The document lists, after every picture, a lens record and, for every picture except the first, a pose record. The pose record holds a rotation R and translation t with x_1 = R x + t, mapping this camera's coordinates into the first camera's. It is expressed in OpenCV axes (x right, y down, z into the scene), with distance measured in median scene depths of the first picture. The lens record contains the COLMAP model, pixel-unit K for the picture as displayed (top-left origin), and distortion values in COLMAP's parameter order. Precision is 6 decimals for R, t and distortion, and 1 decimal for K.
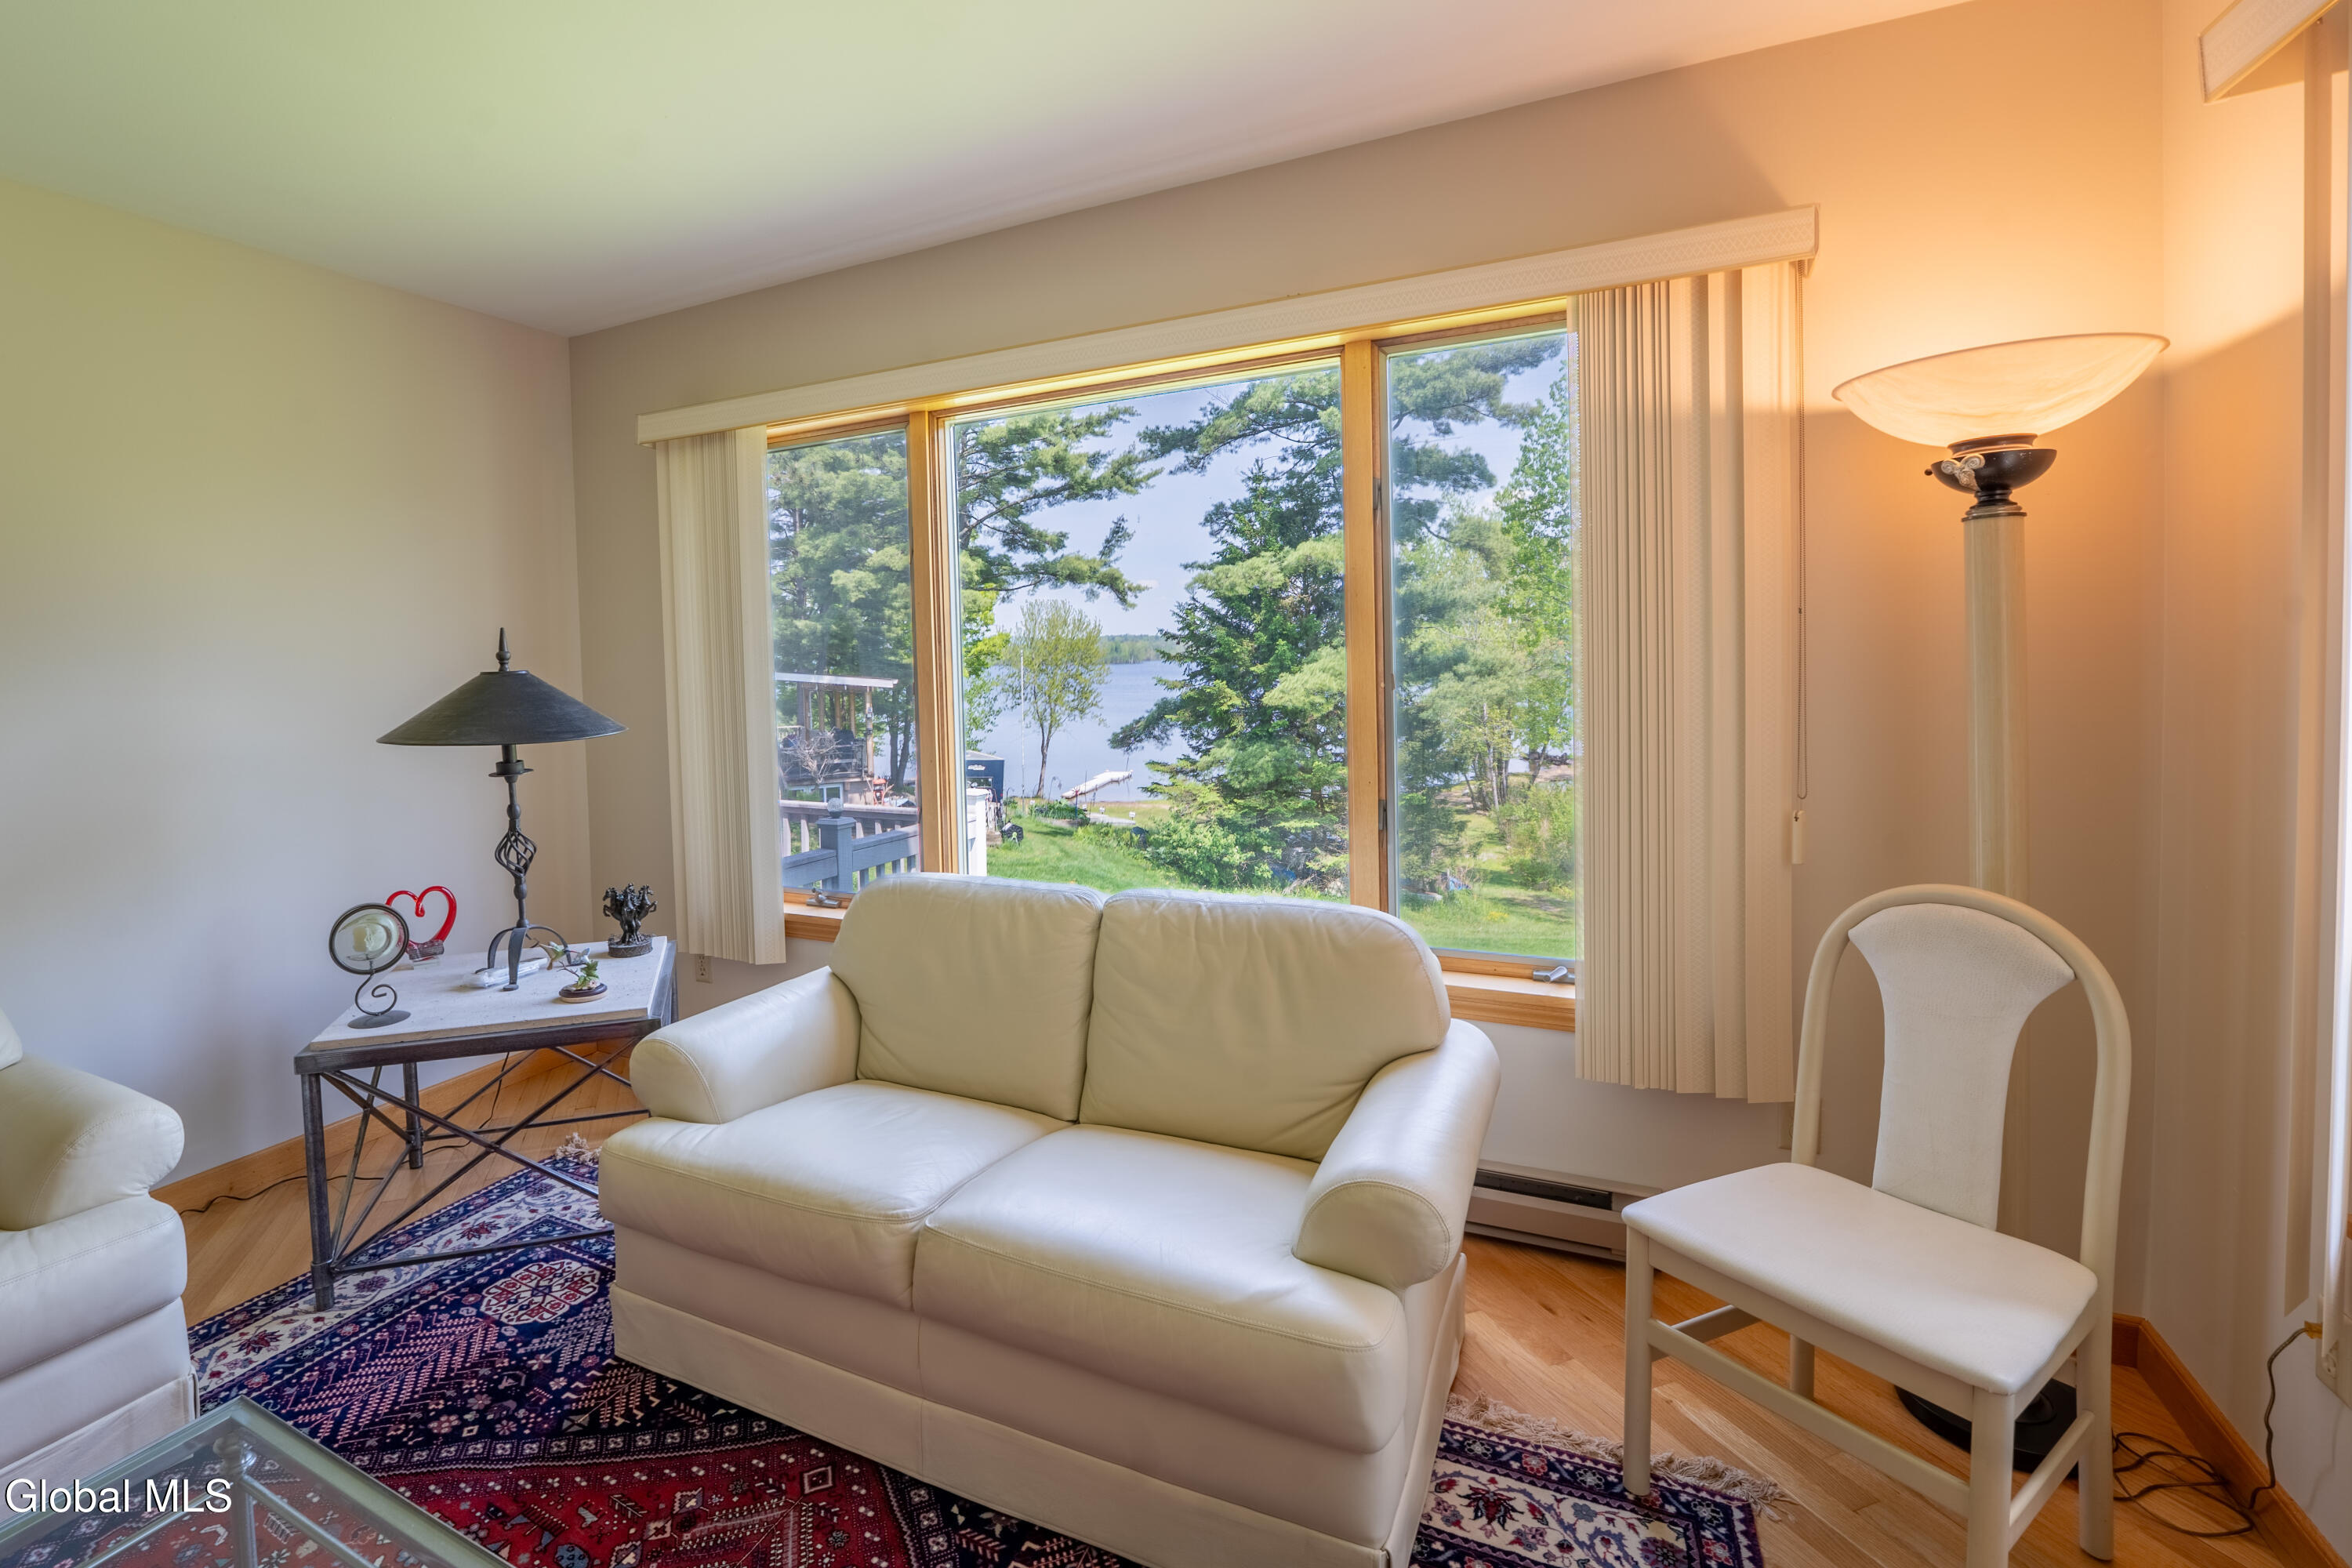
lens RADIAL K [[978.3, 0, 1083.7], [0, 978.3, 750.8], [0, 0, 1]] dist [-0.037514, -0.000137]
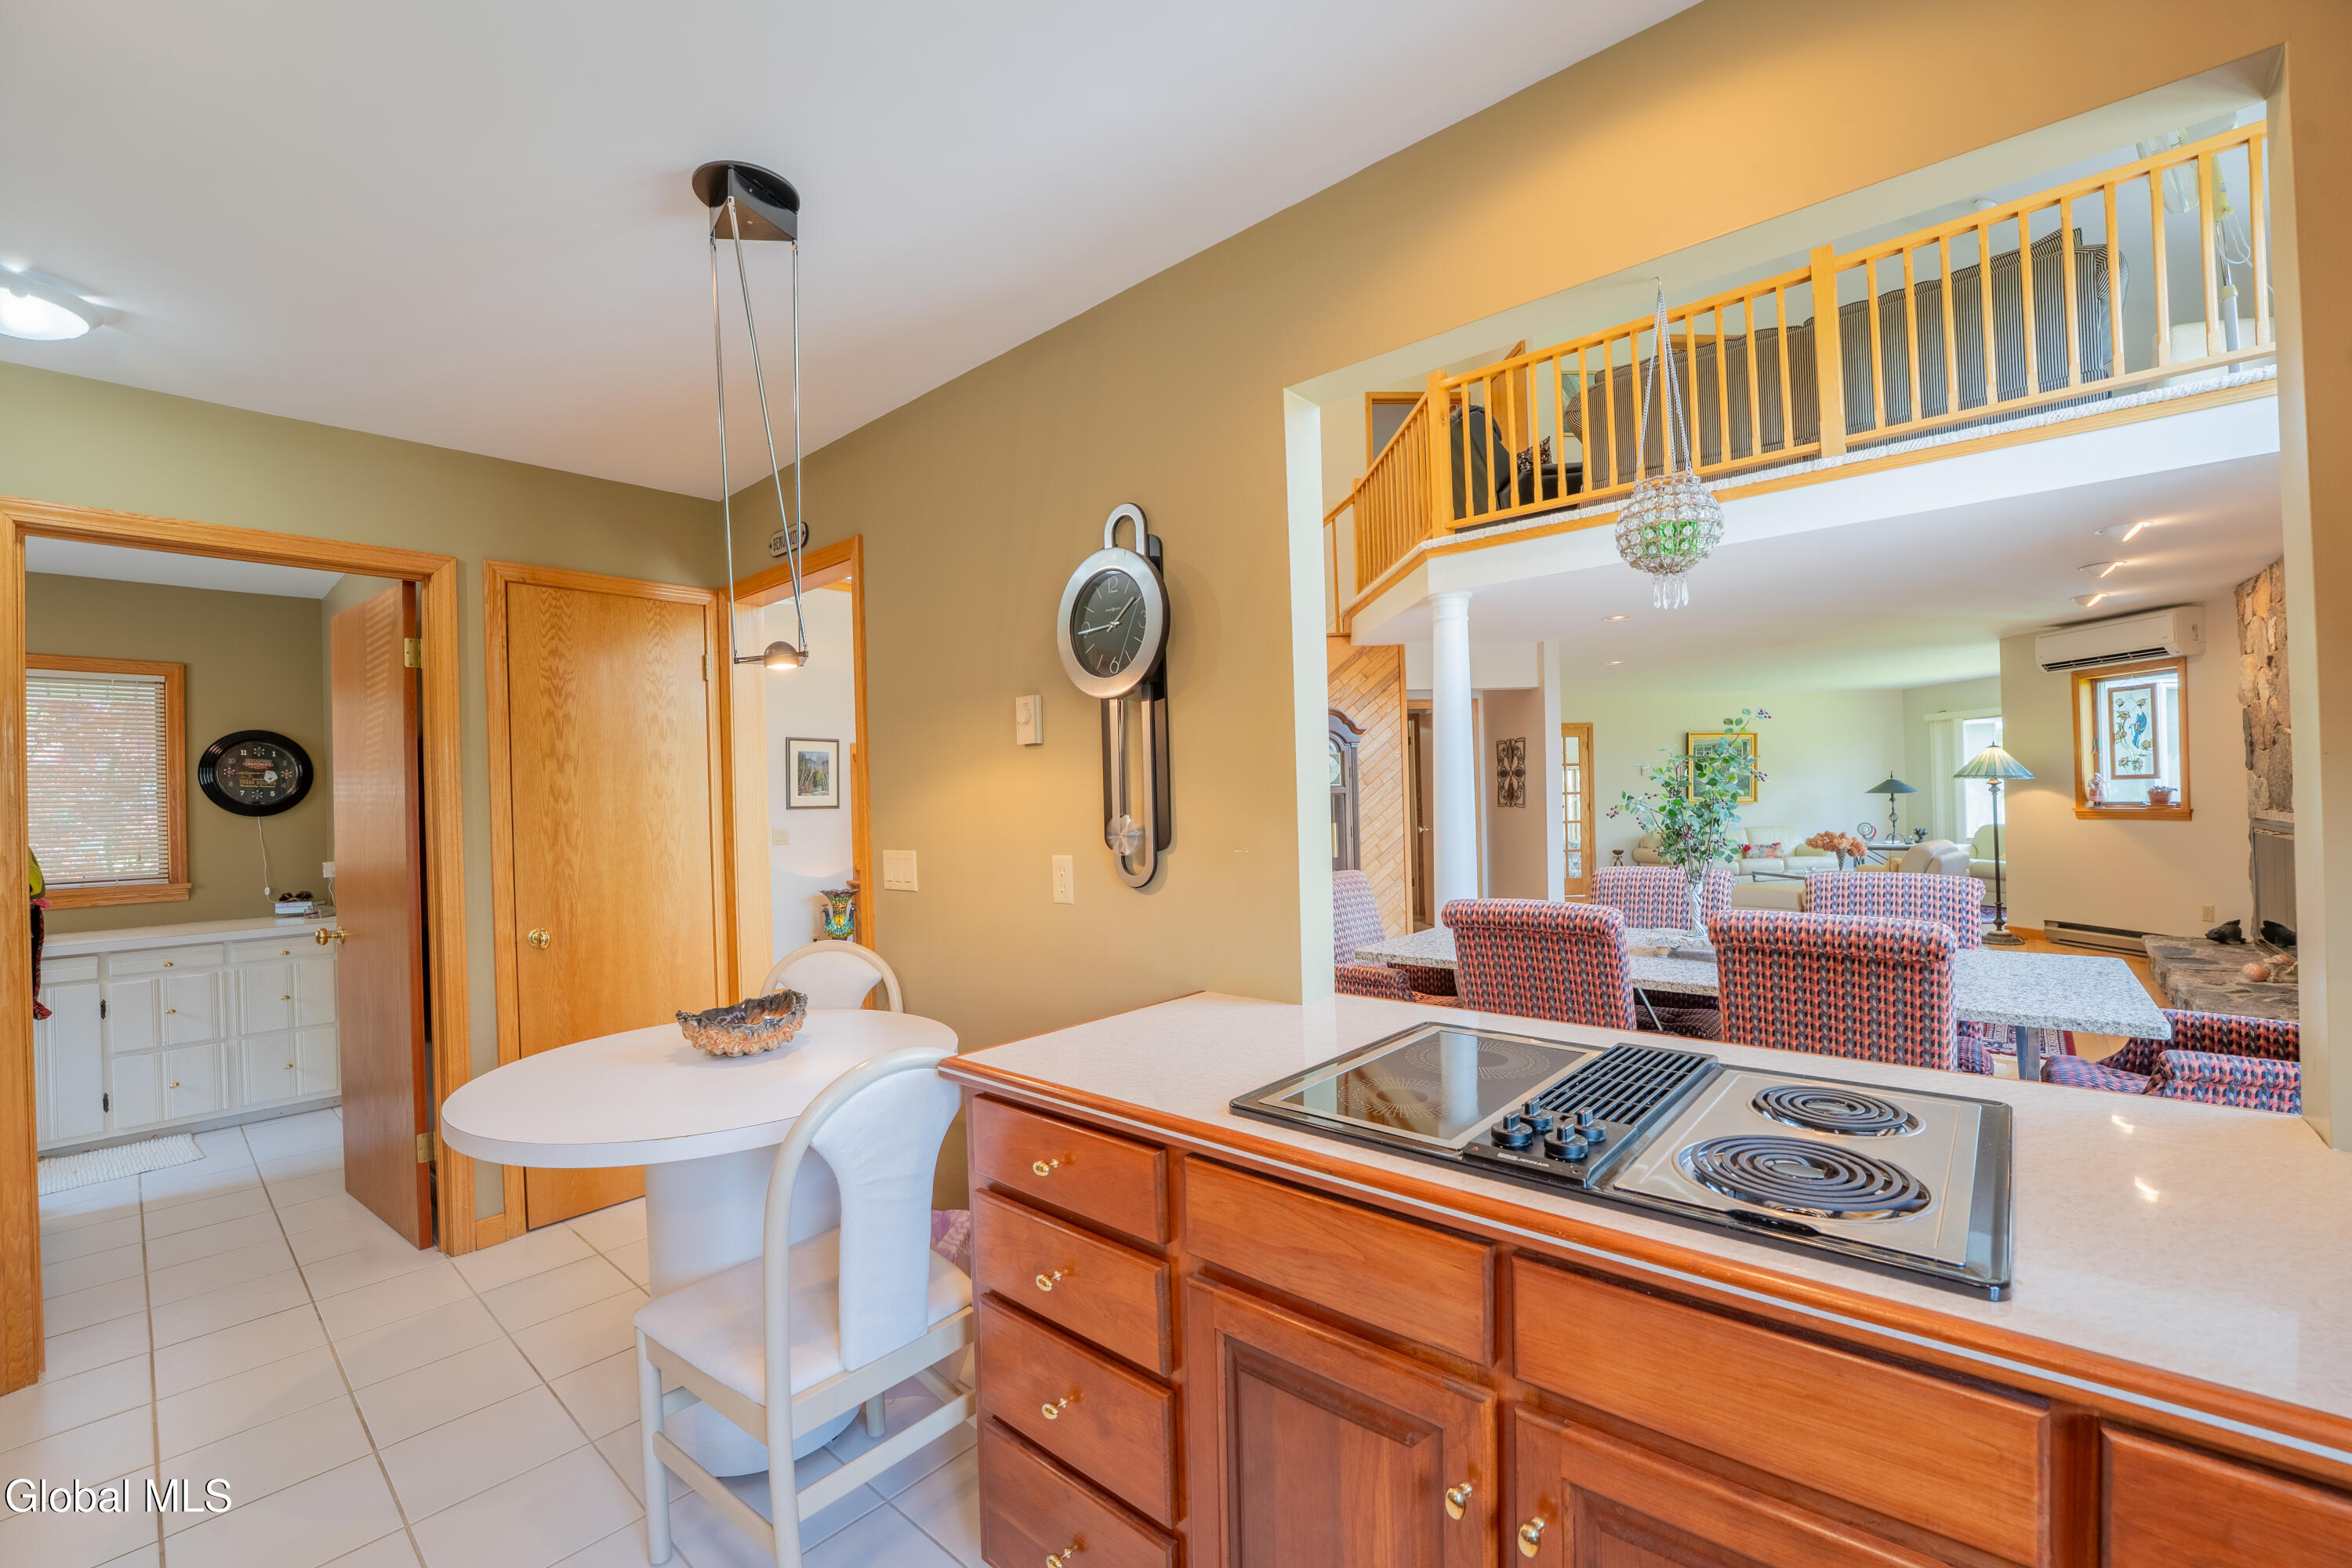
lens RADIAL K [[963.9, 0, 1166.6], [0, 963.9, 795.3], [0, 0, 1]] dist [-0.034781, 0.006099]
pose [[0.474491, 0.012461, -0.880172, 0.203649], [-0.069261, 0.997328, -0.023218, 0.039696], [0.877532, 0.071978, 0.474086, -0.487298]]
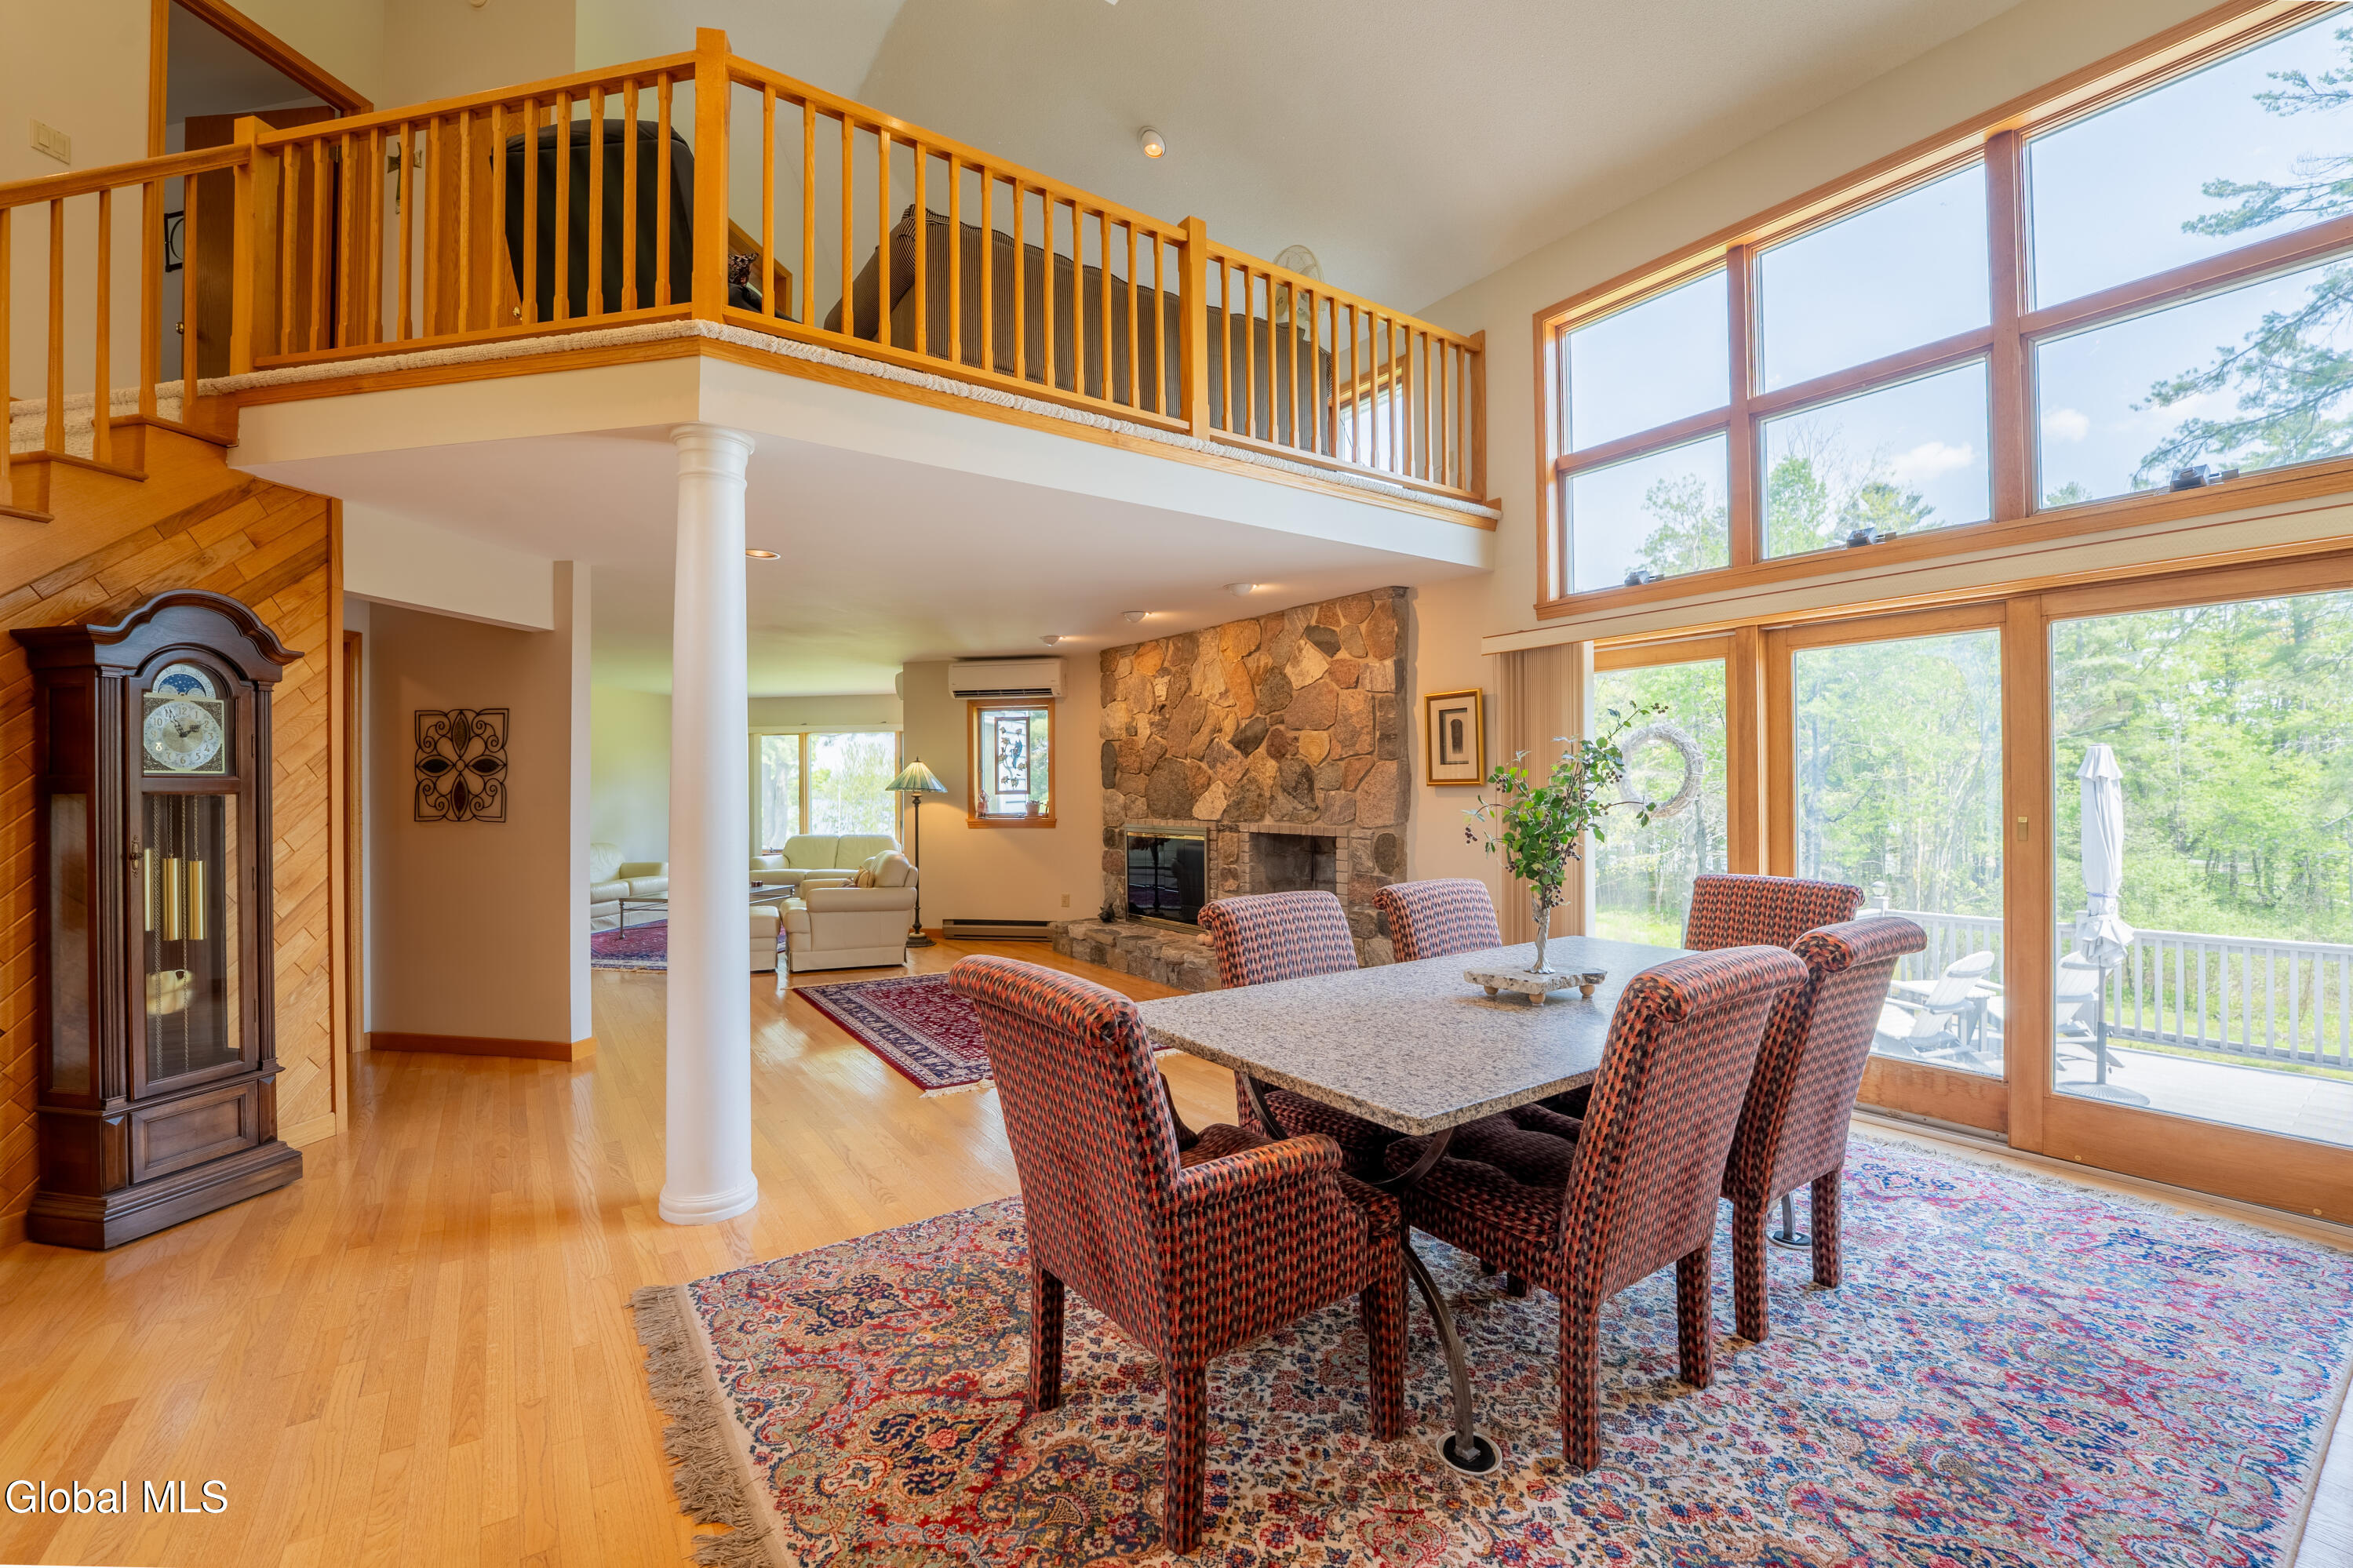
lens RADIAL K [[986.7, 0, 1174.6], [0, 986.7, 818.9], [0, 0, 1]] dist [-0.021758, -0.000057]
pose [[0.966190, 0.014208, 0.257439, 0.039087], [0.003317, 0.997713, -0.067515, 0.041772], [-0.257809, 0.066087, 0.963933, -0.456493]]
